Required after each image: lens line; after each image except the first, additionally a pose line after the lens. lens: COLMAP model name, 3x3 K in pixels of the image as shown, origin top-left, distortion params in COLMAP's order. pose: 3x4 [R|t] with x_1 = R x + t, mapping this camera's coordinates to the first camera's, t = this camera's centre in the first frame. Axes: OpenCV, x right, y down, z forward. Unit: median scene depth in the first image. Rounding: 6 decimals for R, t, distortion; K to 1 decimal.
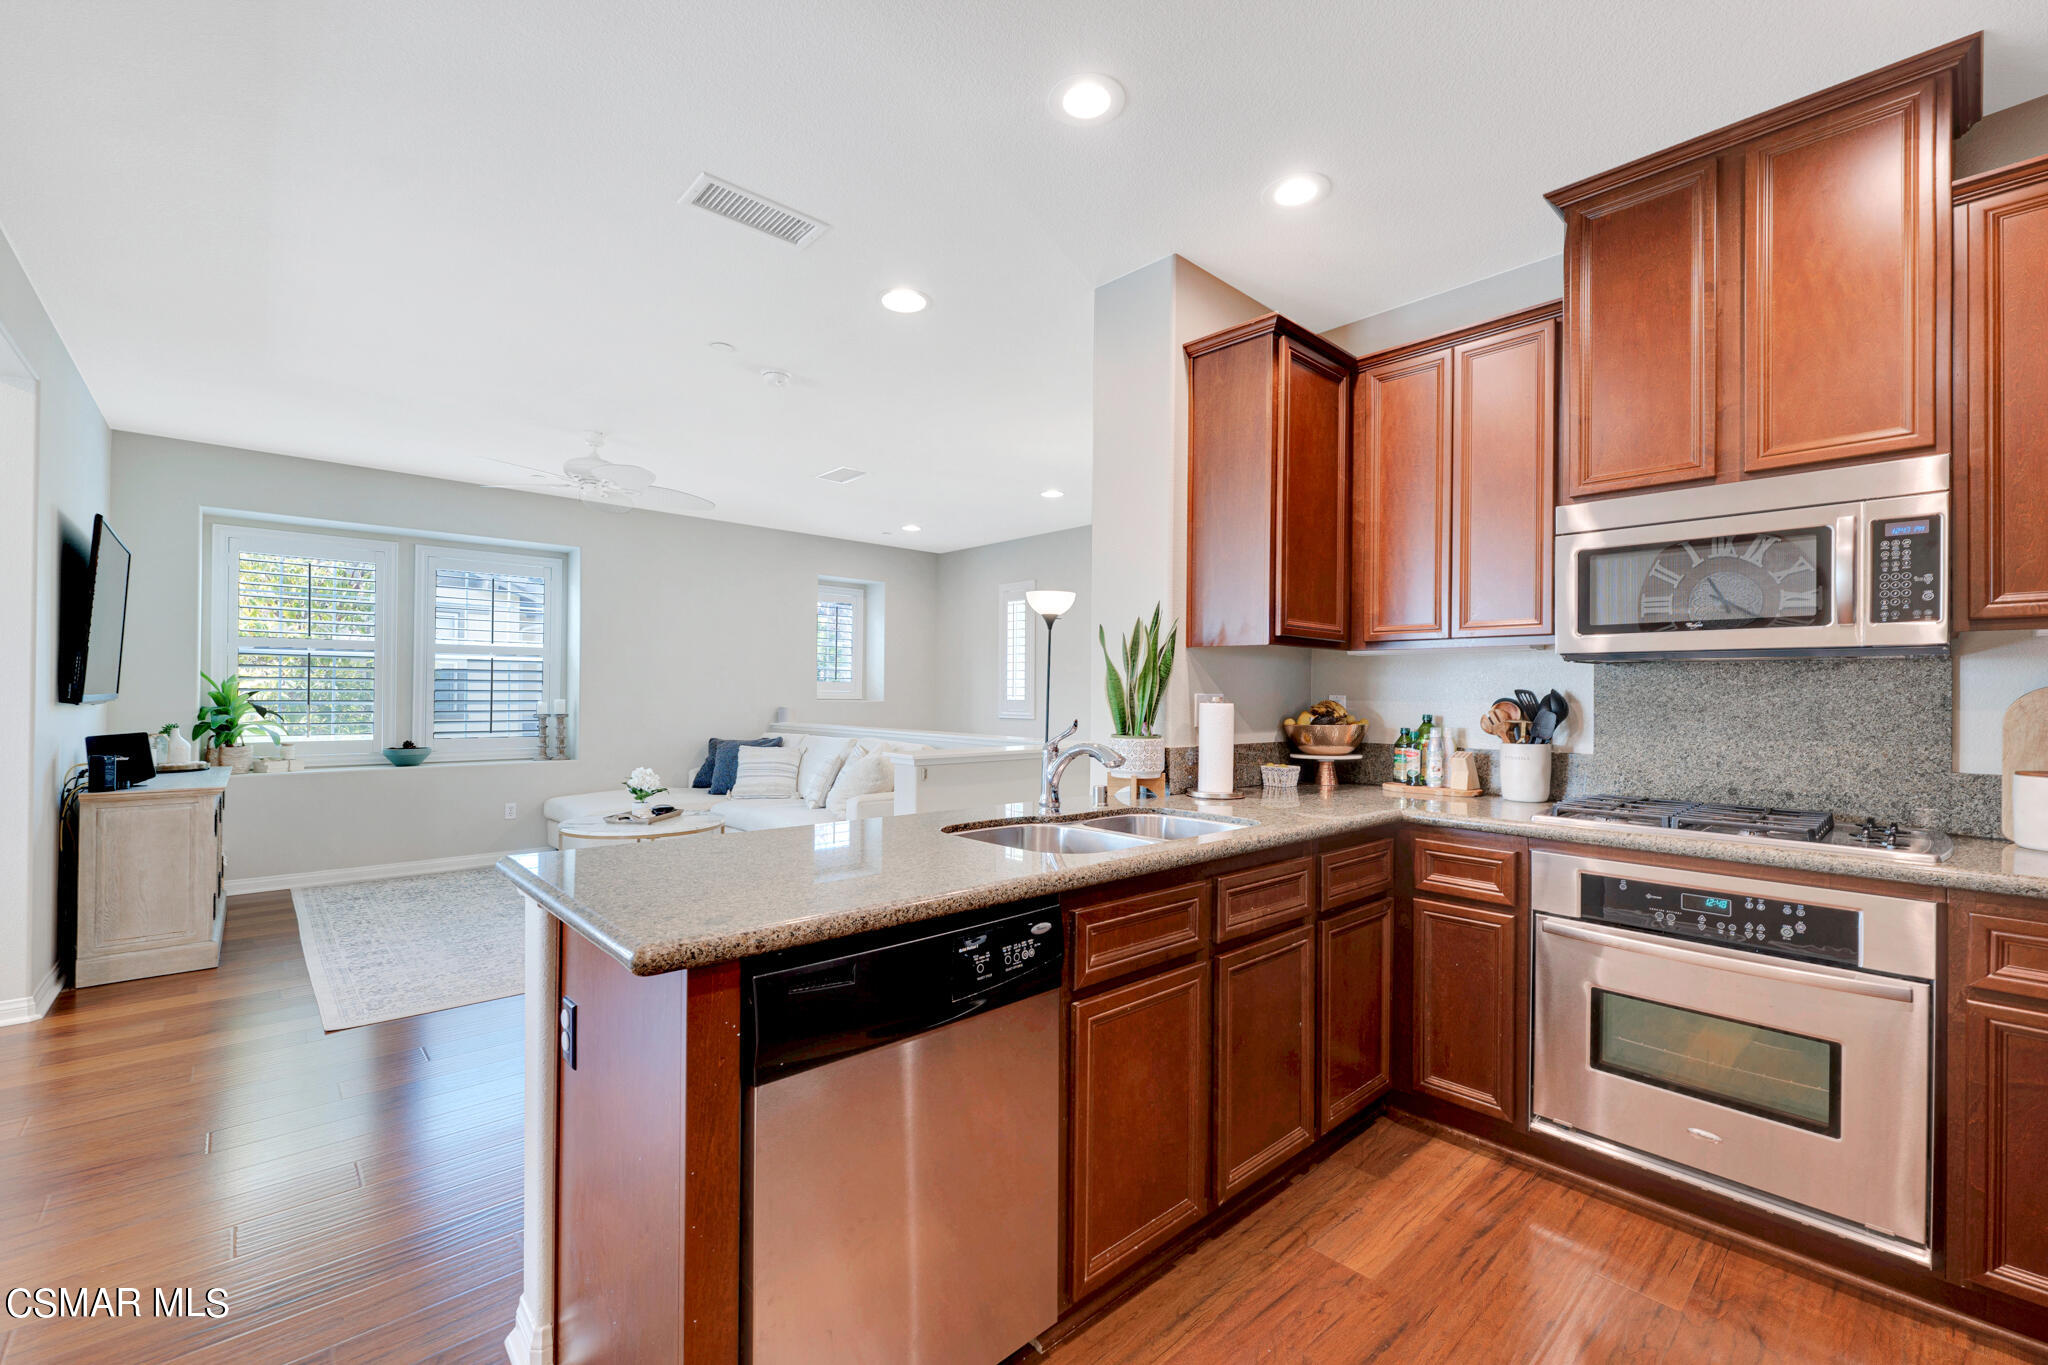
lens RADIAL K [[853.7, 0, 1022.1], [0, 853.7, 688.9], [0, 0, 1]] dist [-0.000927, -0.000099]
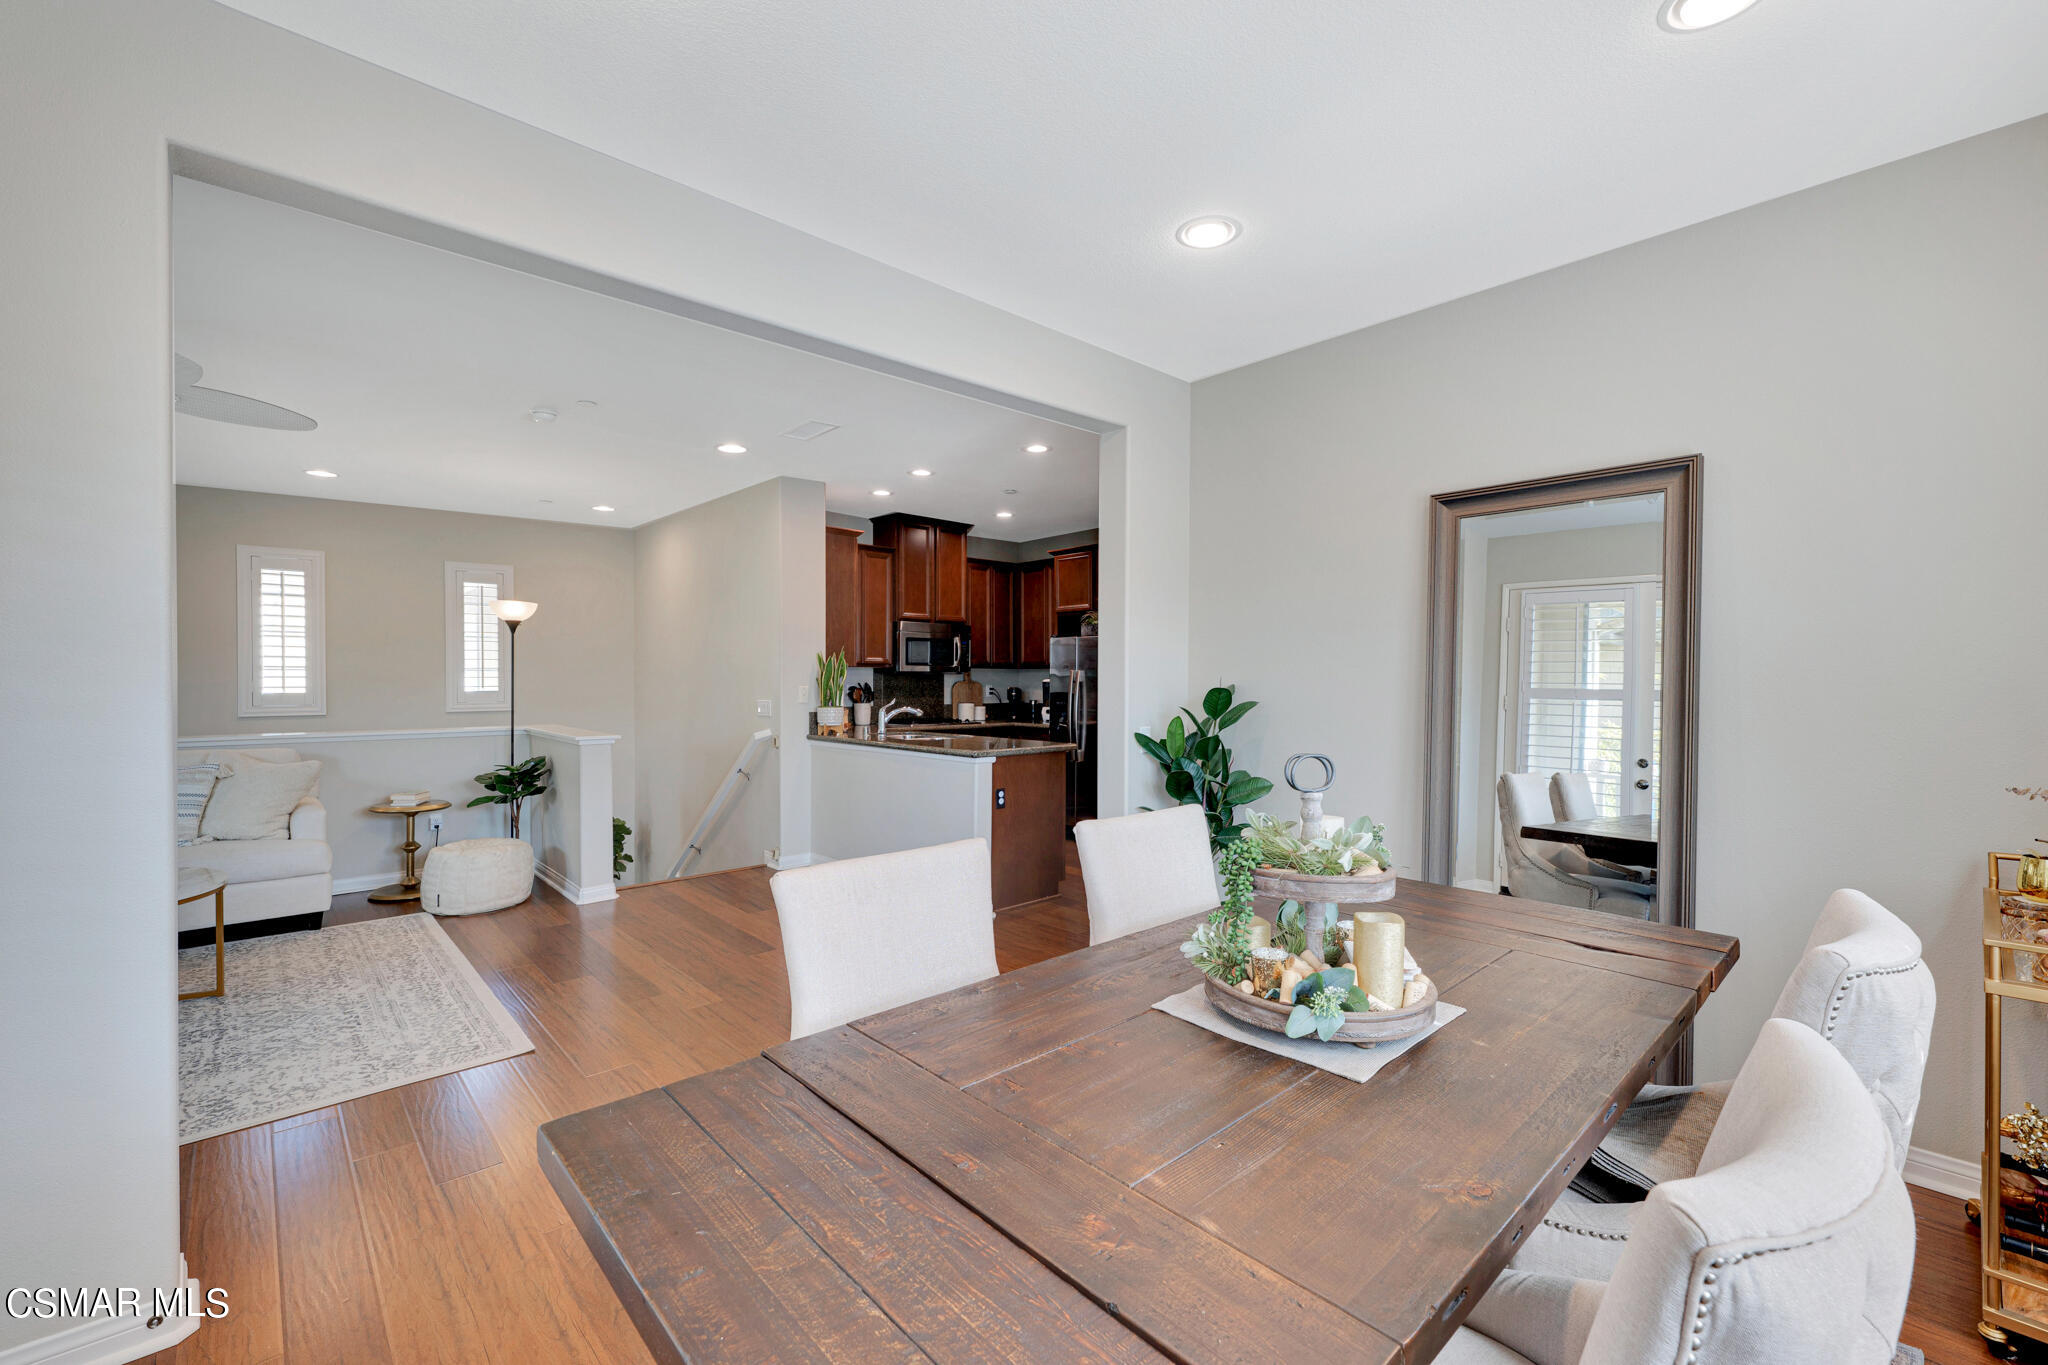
lens RADIAL K [[853.7, 0, 1026.9], [0, 853.7, 686.5], [0, 0, 1]] dist [-0.000927, -0.000099]
pose [[-0.007534, -0.019719, 0.999777, -2.057441], [-0.009090, 0.999766, 0.019651, -0.044077], [-0.999930, -0.008940, -0.007711, 0.514383]]
